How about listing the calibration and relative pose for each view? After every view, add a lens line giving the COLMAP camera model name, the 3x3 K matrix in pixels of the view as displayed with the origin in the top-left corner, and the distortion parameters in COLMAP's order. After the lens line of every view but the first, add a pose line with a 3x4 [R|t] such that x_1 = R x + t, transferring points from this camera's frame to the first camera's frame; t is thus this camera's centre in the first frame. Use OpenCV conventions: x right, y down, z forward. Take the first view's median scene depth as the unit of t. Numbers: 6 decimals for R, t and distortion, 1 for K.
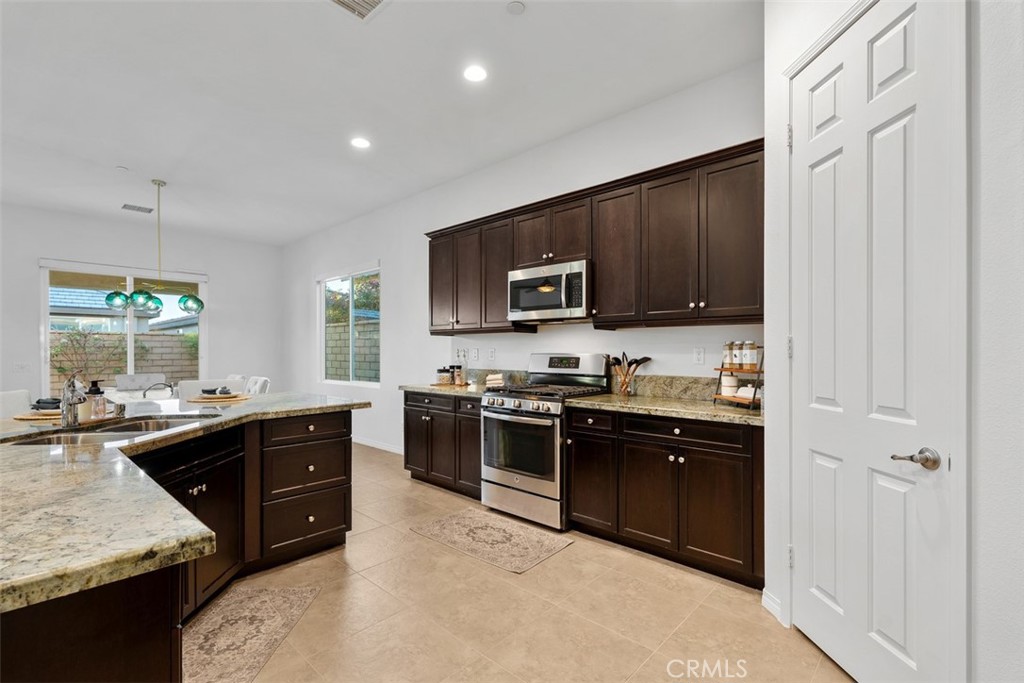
lens RADIAL K [[460.5, 0, 502.2], [0, 460.5, 355.1], [0, 0, 1]] dist [-0.000535, -0.000429]
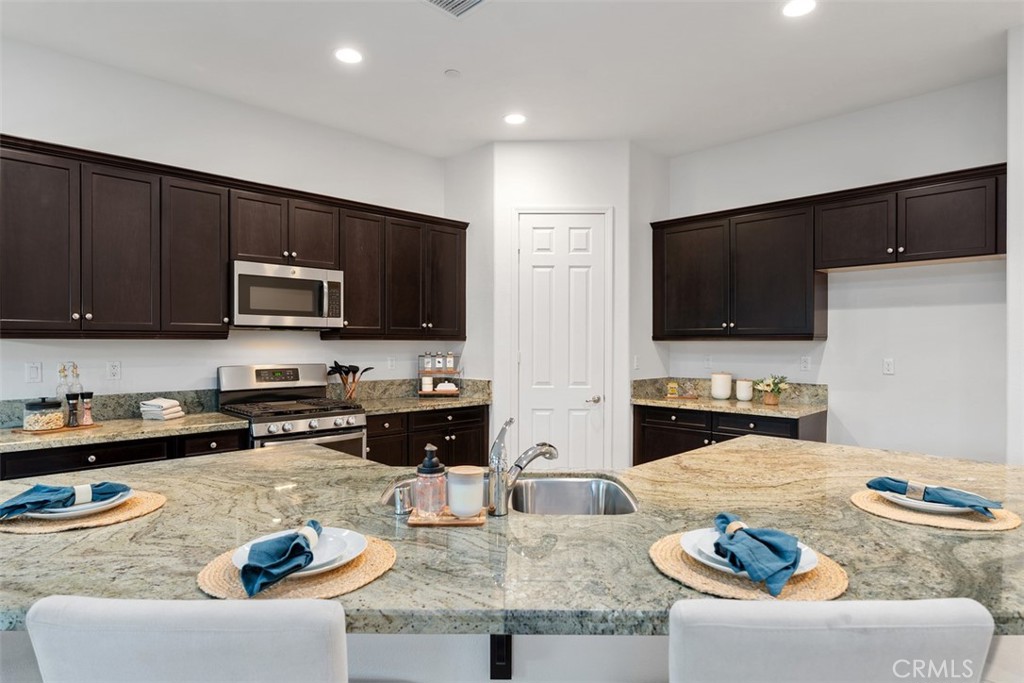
lens RADIAL K [[564.4, 0, 512.2], [0, 564.4, 345.6], [0, 0, 1]] dist [-0.015838, 0.000816]
pose [[0.039429, -0.004561, 0.999212, -1.008853], [0.008449, 0.999955, 0.004231, -0.045034], [-0.999187, 0.008276, 0.039466, 0.568309]]
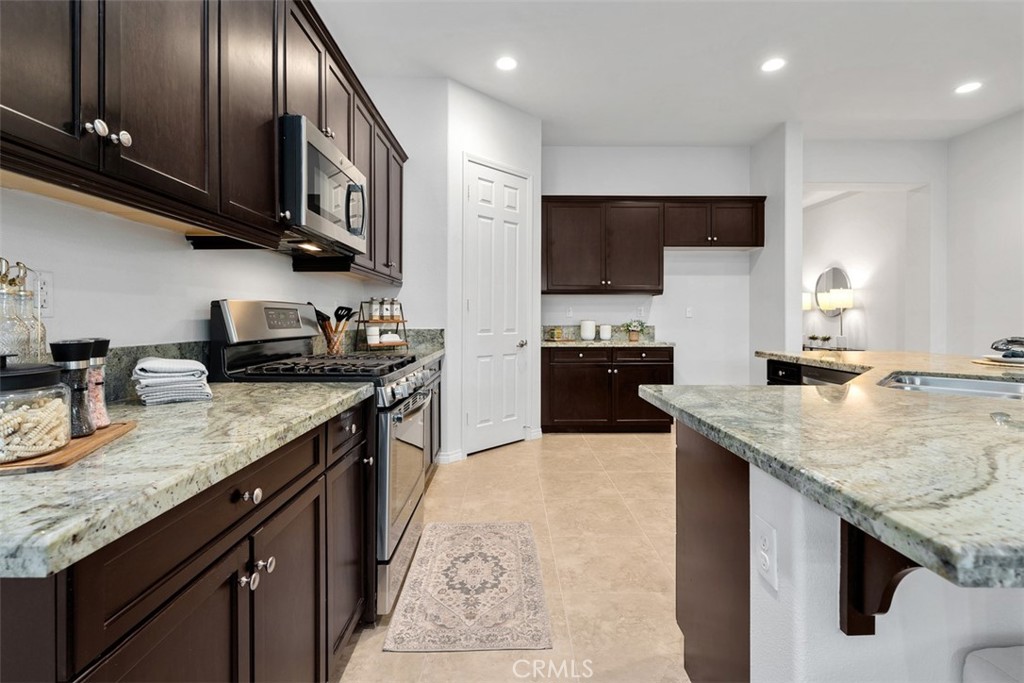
lens RADIAL K [[460.5, 0, 512.2], [0, 460.5, 321.4], [0, 0, 1]] dist [-0.000535, -0.000429]
pose [[-0.694019, -0.006087, 0.719931, -0.504629], [0.004940, 0.999900, 0.013215, 0.015319], [-0.719940, 0.012728, -0.693919, 1.310156]]
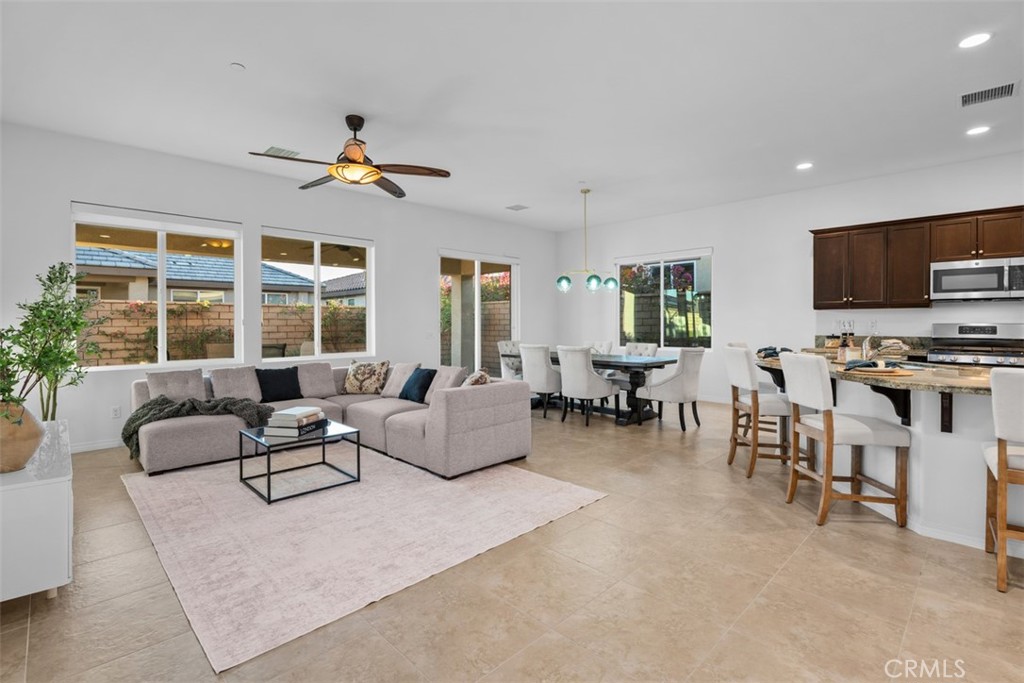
lens RADIAL K [[460.5, 0, 521.3], [0, 460.5, 338.2], [0, 0, 1]] dist [-0.000535, -0.000429]
pose [[0.999698, -0.001074, -0.024559, -1.295036], [0.001646, 0.999728, 0.023279, 0.007067], [0.024527, -0.023312, 0.999427, -0.426629]]
